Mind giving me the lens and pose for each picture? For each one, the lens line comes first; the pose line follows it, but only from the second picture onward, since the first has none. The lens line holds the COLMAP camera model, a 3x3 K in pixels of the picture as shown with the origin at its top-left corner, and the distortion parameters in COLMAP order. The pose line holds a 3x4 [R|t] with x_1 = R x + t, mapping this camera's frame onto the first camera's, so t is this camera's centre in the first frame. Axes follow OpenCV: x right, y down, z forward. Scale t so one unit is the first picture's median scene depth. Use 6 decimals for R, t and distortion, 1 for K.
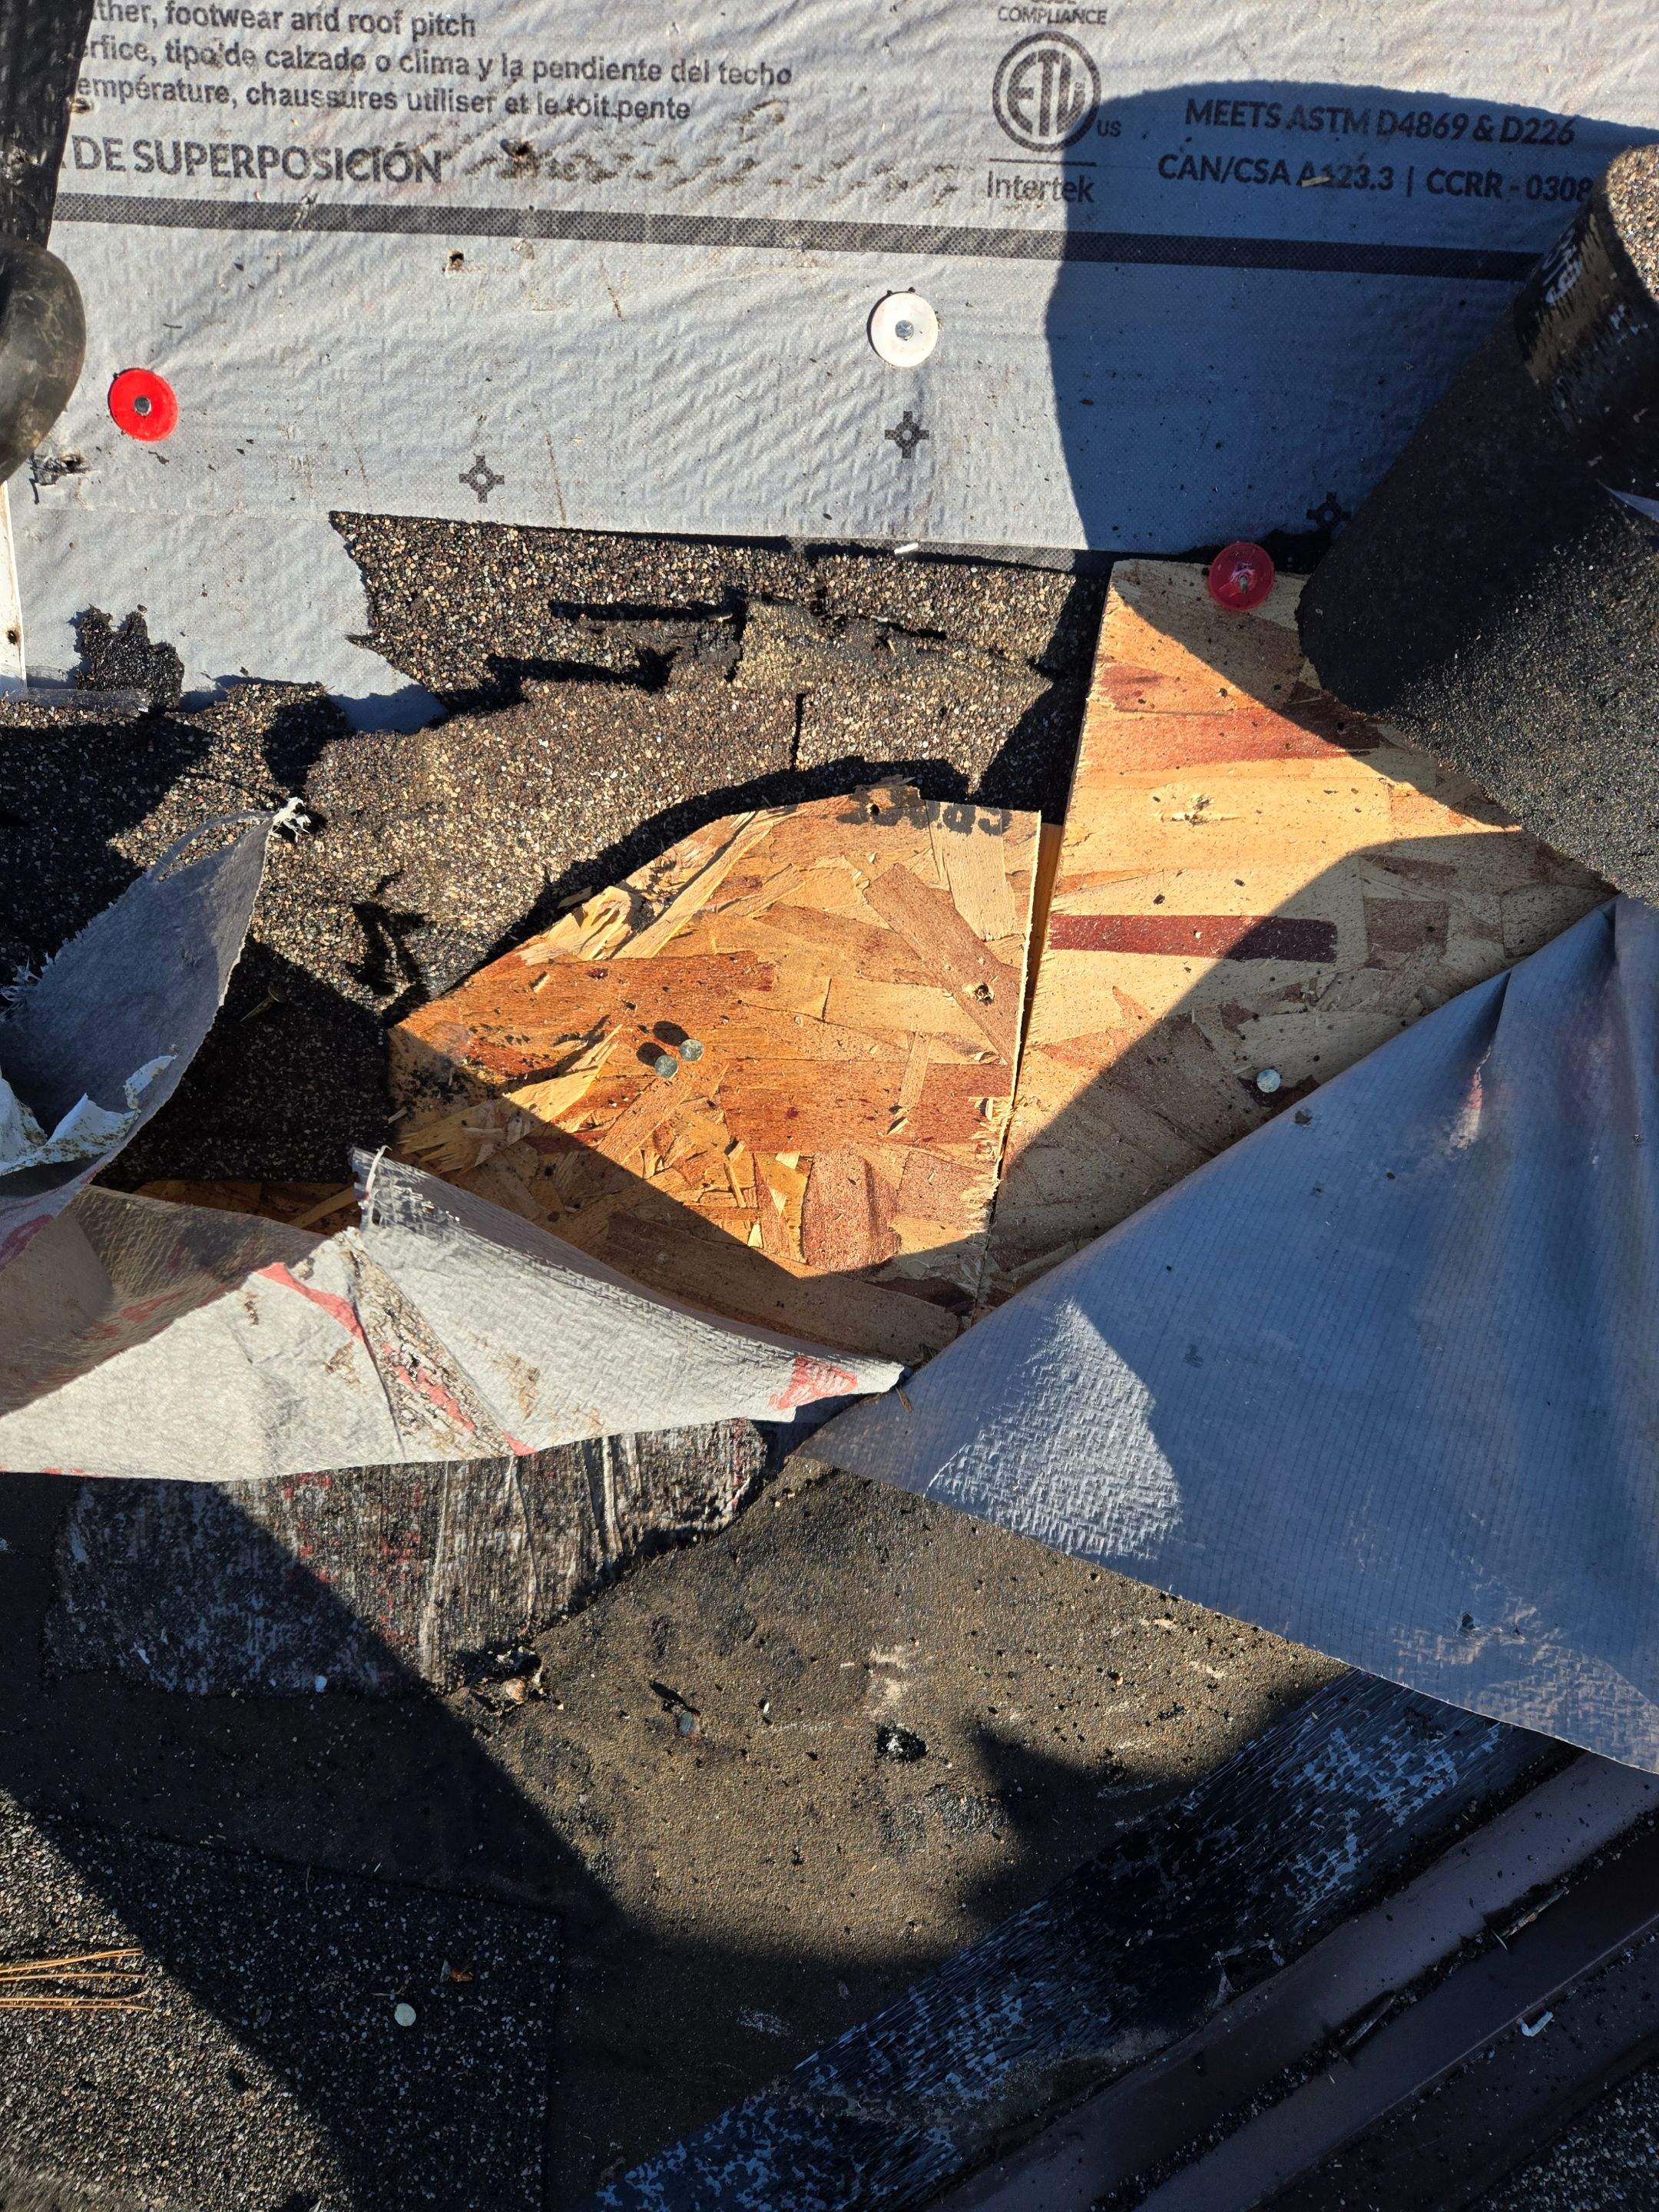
lens RADIAL K [[1483.5, 0, 857.9], [0, 1483.5, 1103.7], [0, 0, 1]] dist [0.063266, -0.051592]
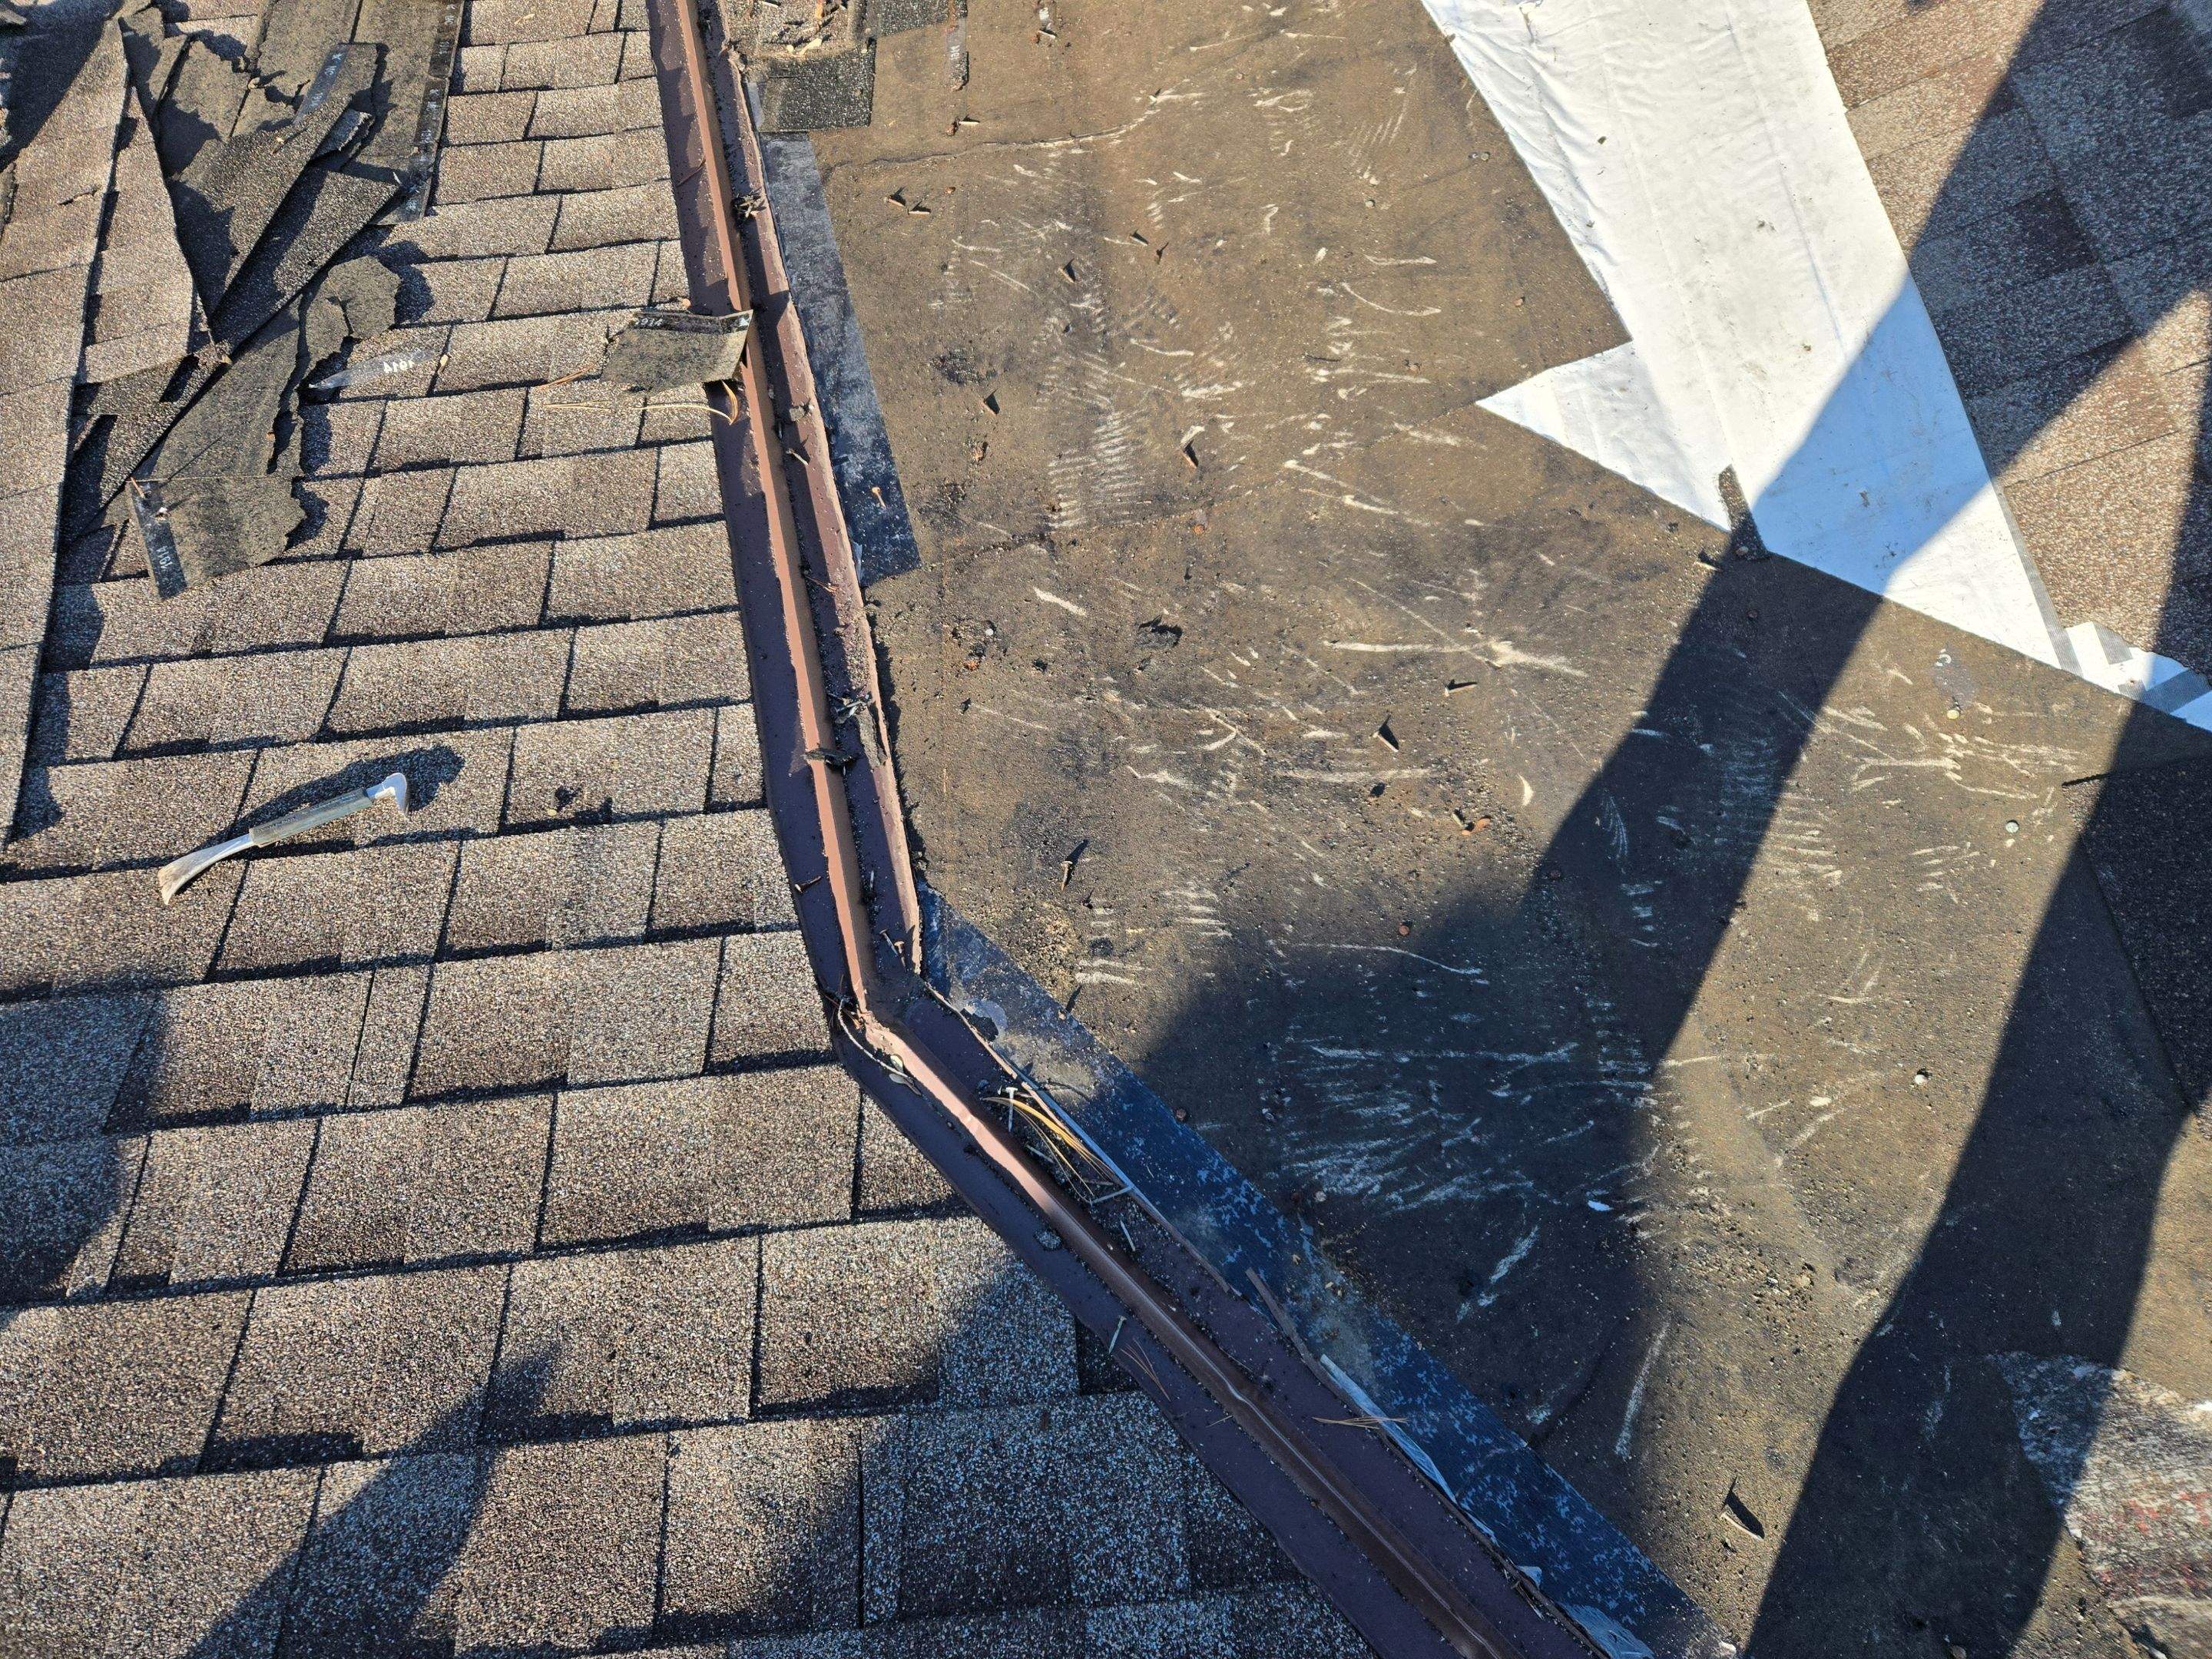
lens RADIAL K [[1483.5, 0, 1094.8], [0, 1483.5, 821.1], [0, 0, 1]] dist [0.063266, -0.051592]
pose [[0.152286, 0.899539, -0.409436, -0.618470], [-0.968544, 0.218319, 0.119410, 1.221597], [0.196802, 0.378372, 0.904491, -1.253367]]
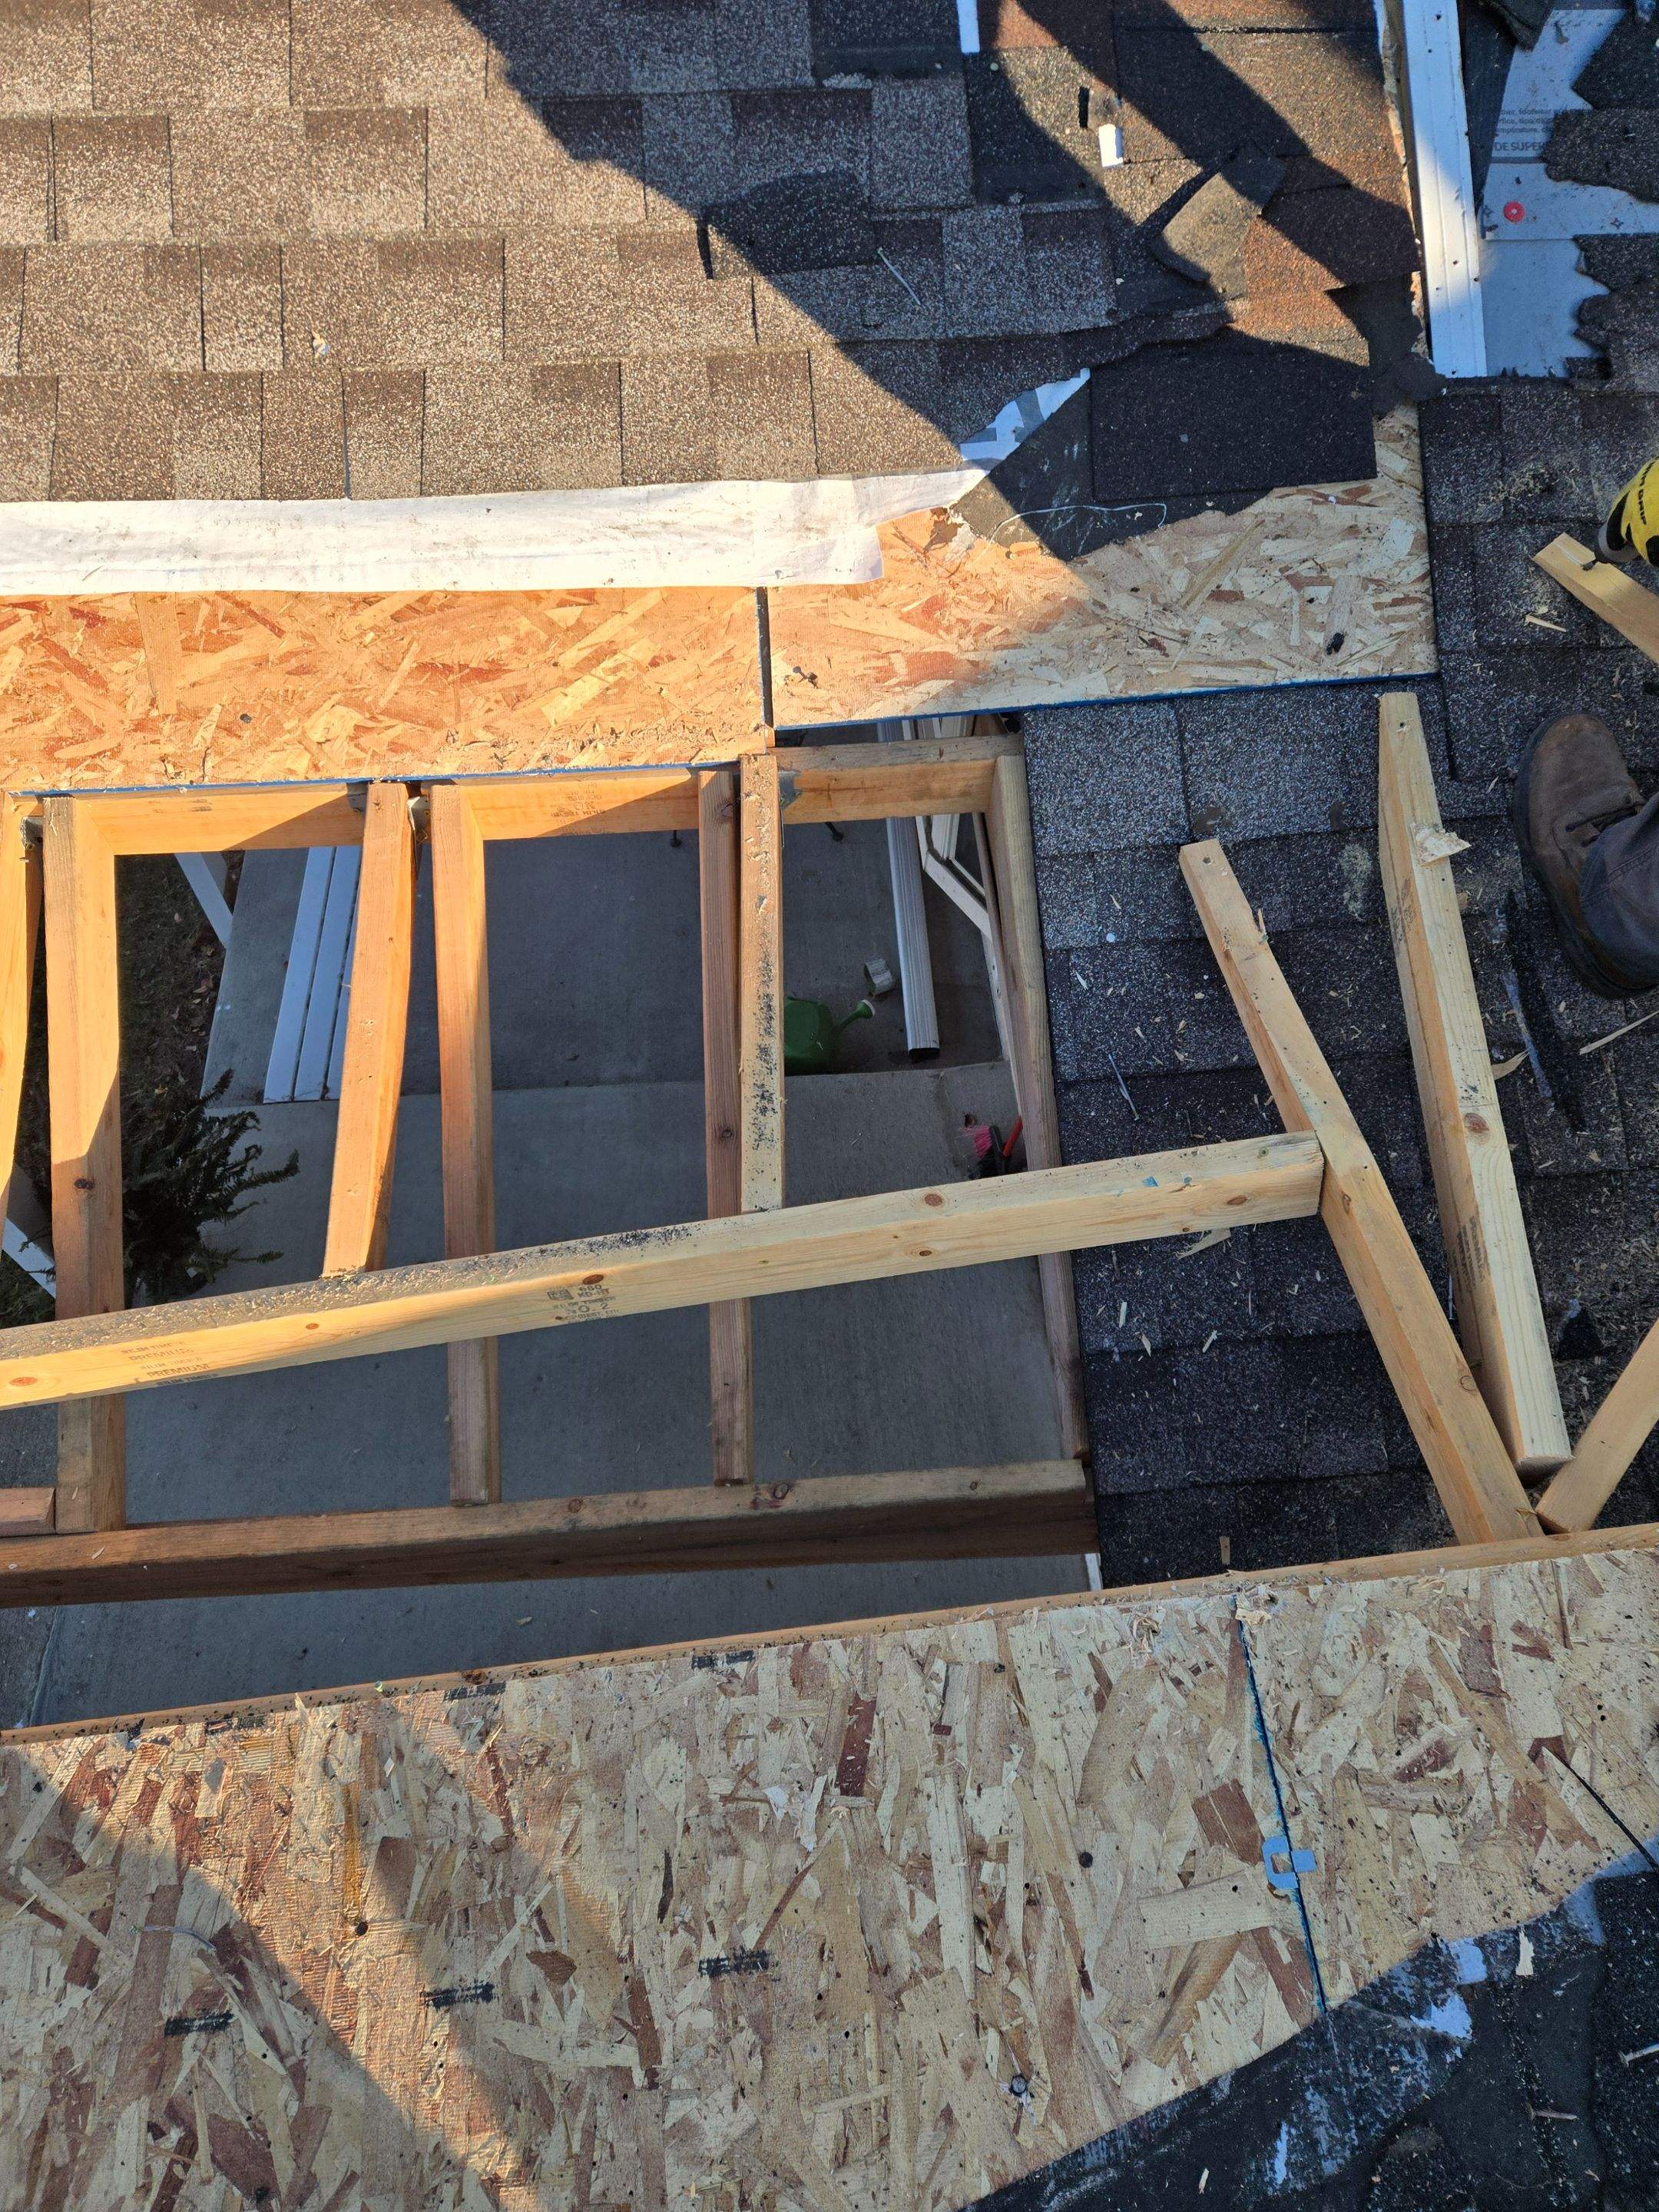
lens RADIAL K [[1483.5, 0, 862.3], [0, 1483.5, 1094.2], [0, 0, 1]] dist [0.063266, -0.051592]
pose [[0.987318, -0.121268, 0.102460, -2.318749], [0.152417, 0.904623, -0.398028, 2.212306], [-0.044420, 0.408596, 0.911634, -1.045426]]
